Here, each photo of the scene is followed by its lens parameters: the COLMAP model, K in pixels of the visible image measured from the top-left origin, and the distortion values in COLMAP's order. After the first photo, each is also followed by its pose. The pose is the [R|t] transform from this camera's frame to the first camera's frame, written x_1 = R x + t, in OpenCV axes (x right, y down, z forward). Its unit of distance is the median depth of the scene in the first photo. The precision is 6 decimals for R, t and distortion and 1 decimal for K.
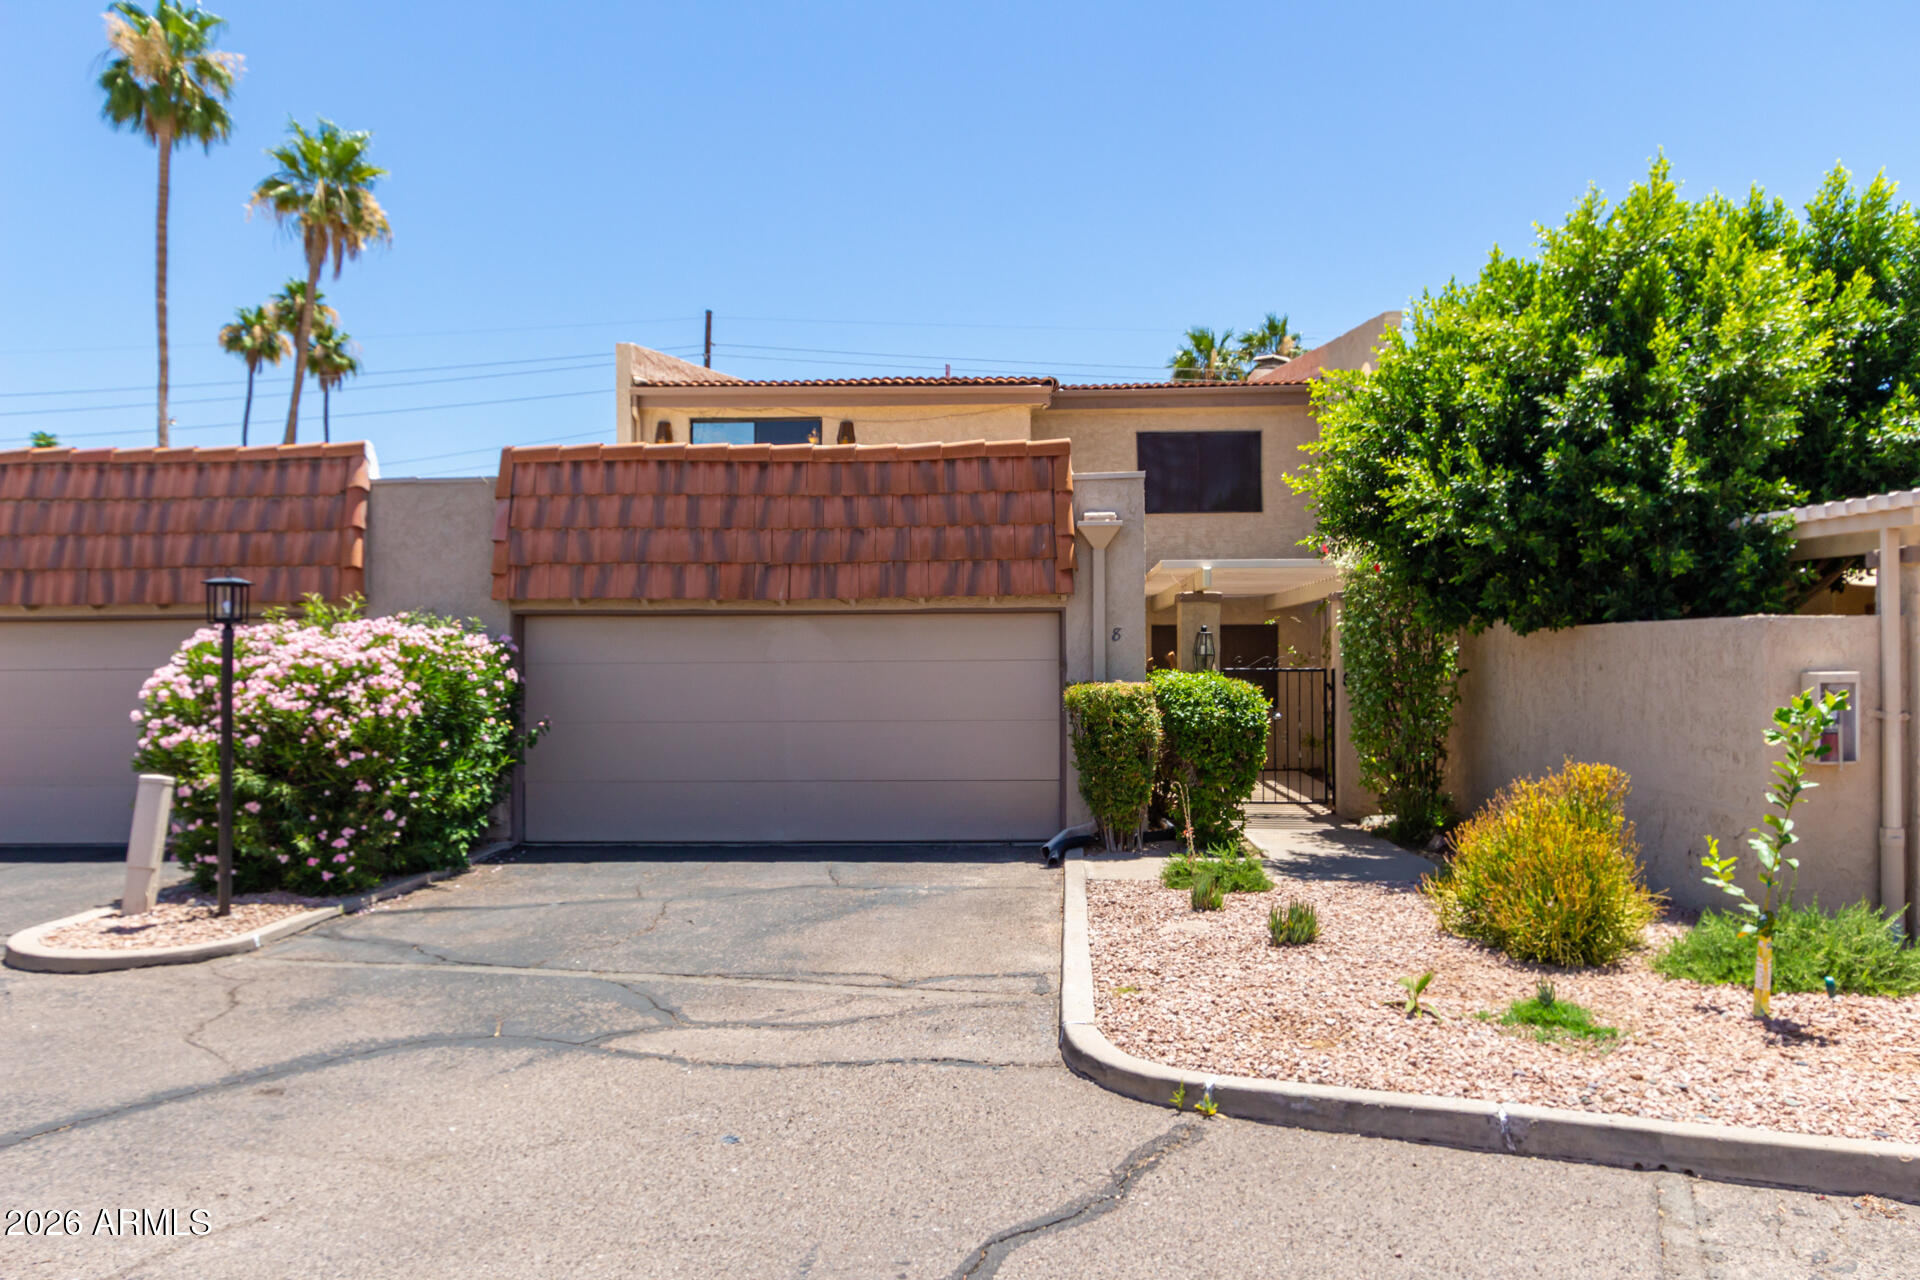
lens RADIAL K [[1395.6, 0, 964.7], [0, 1395.6, 633.4], [0, 0, 1]] dist [-0.002886, 0.005834]
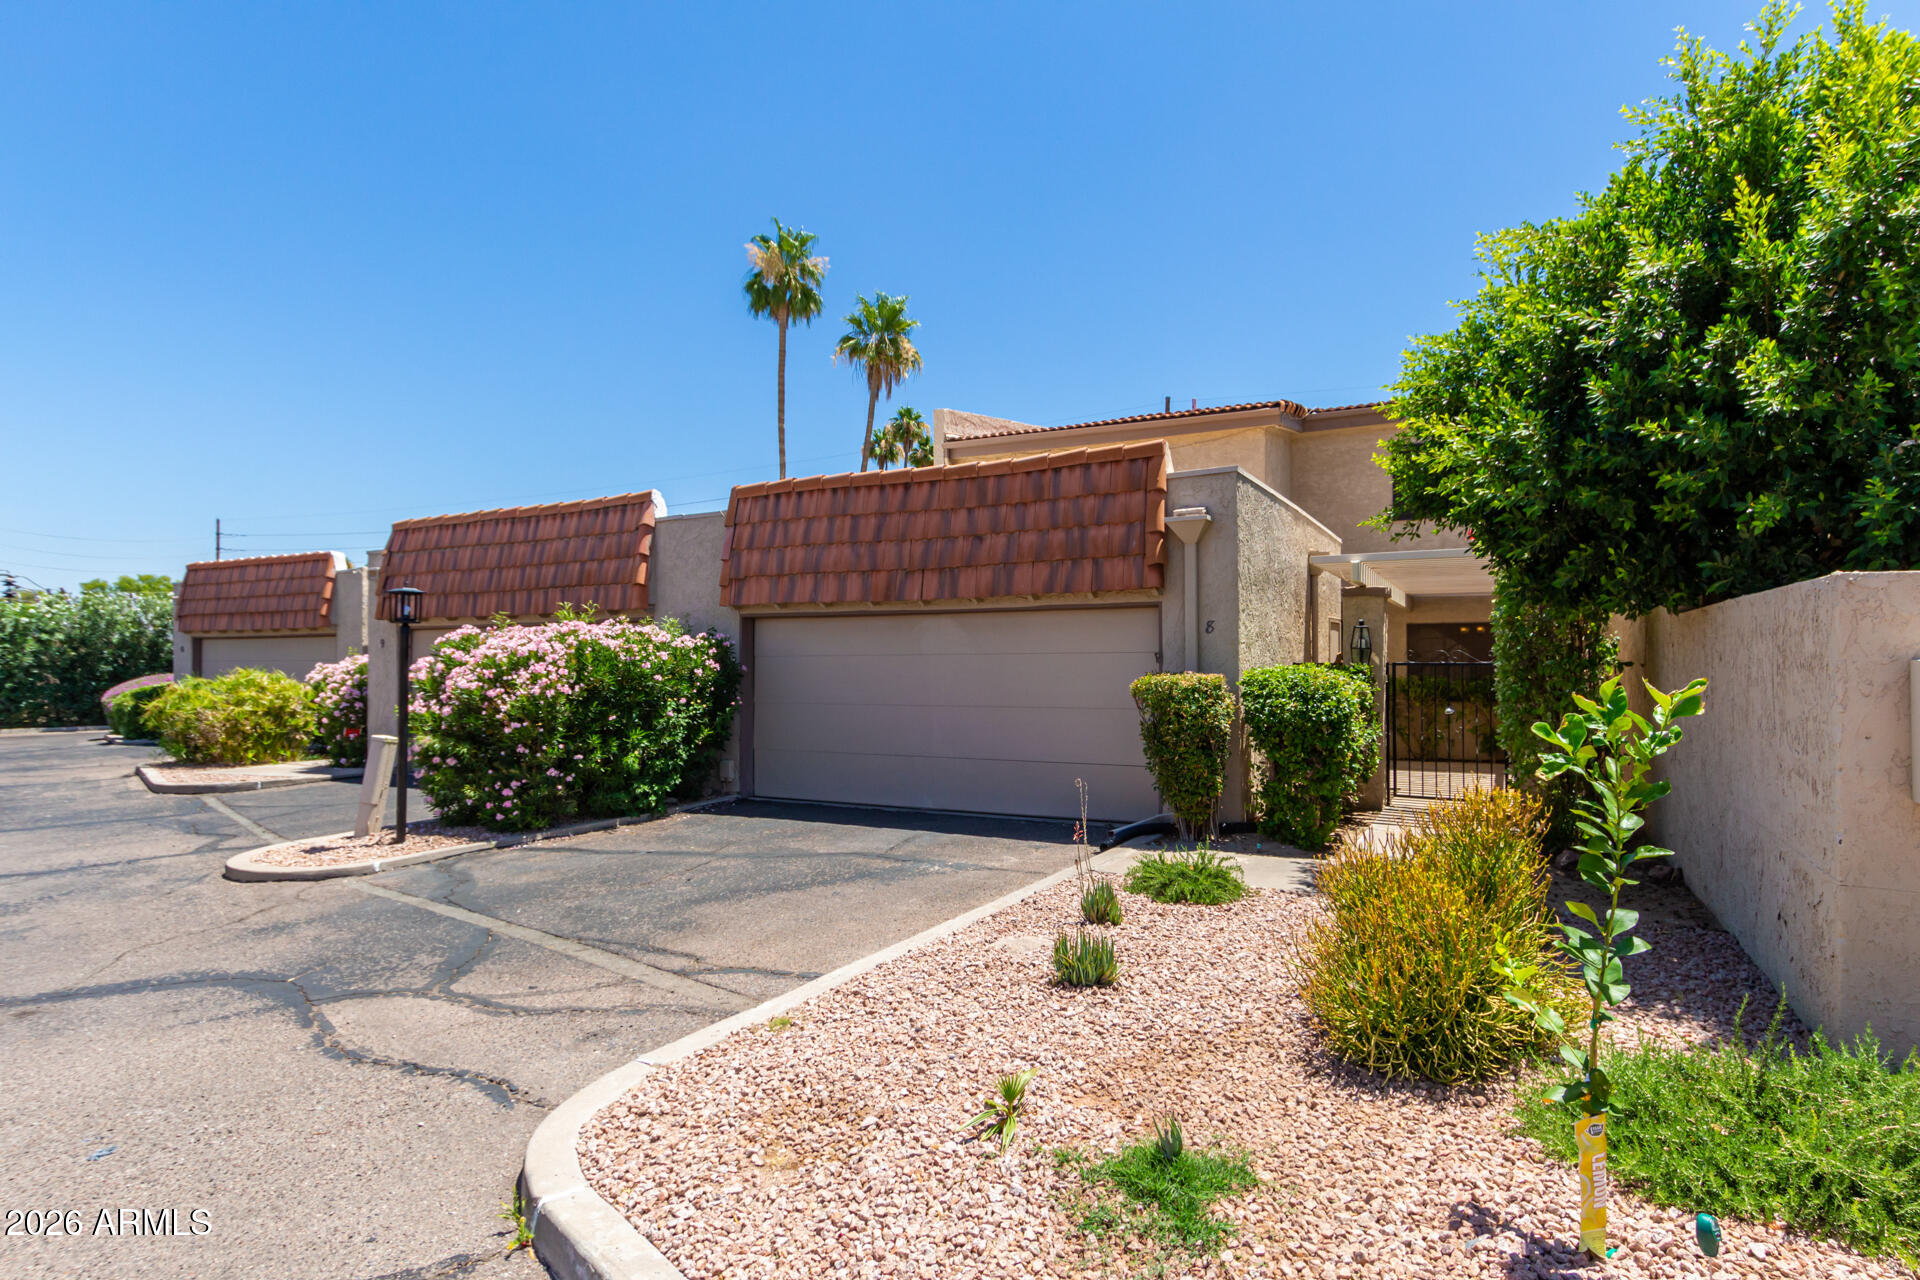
lens RADIAL K [[1009.3, 0, 957.1], [0, 1009.3, 641.7], [0, 0, 1]] dist [0.003671, -0.000159]
pose [[0.907066, -0.006286, -0.420942, 0.251276], [0.006789, 0.999977, -0.000305, 0.010574], [0.420934, -0.002581, 0.907087, 0.251314]]
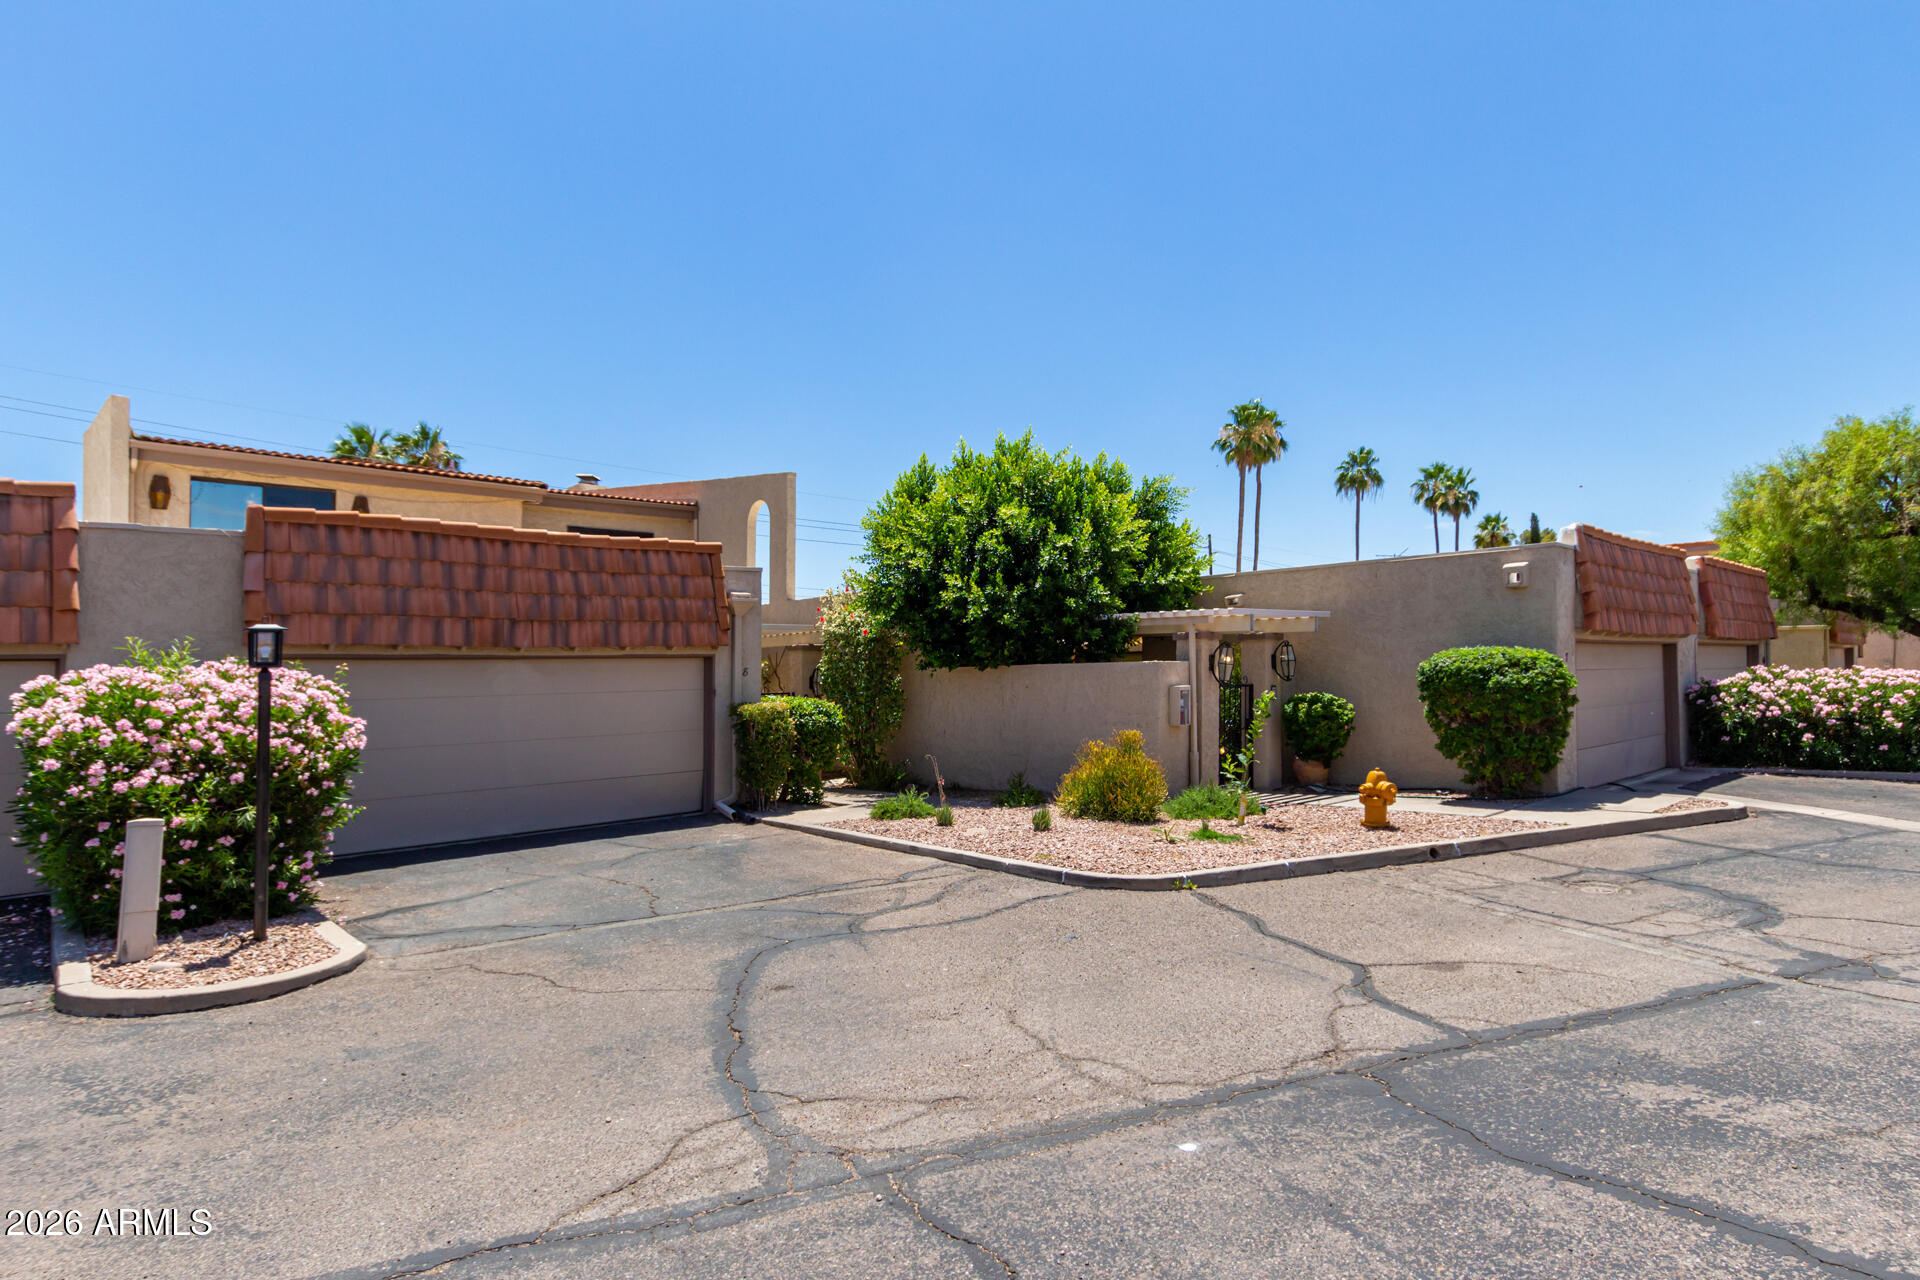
lens RADIAL K [[988.2, 0, 961.9], [0, 988.2, 637.2], [0, 0, 1]] dist [0.006486, 0.000579]
pose [[0.712613, 0.017516, 0.701339, -0.488185], [0.006019, 0.999499, -0.031078, -0.002276], [-0.701532, 0.026368, 0.712150, 0.053810]]
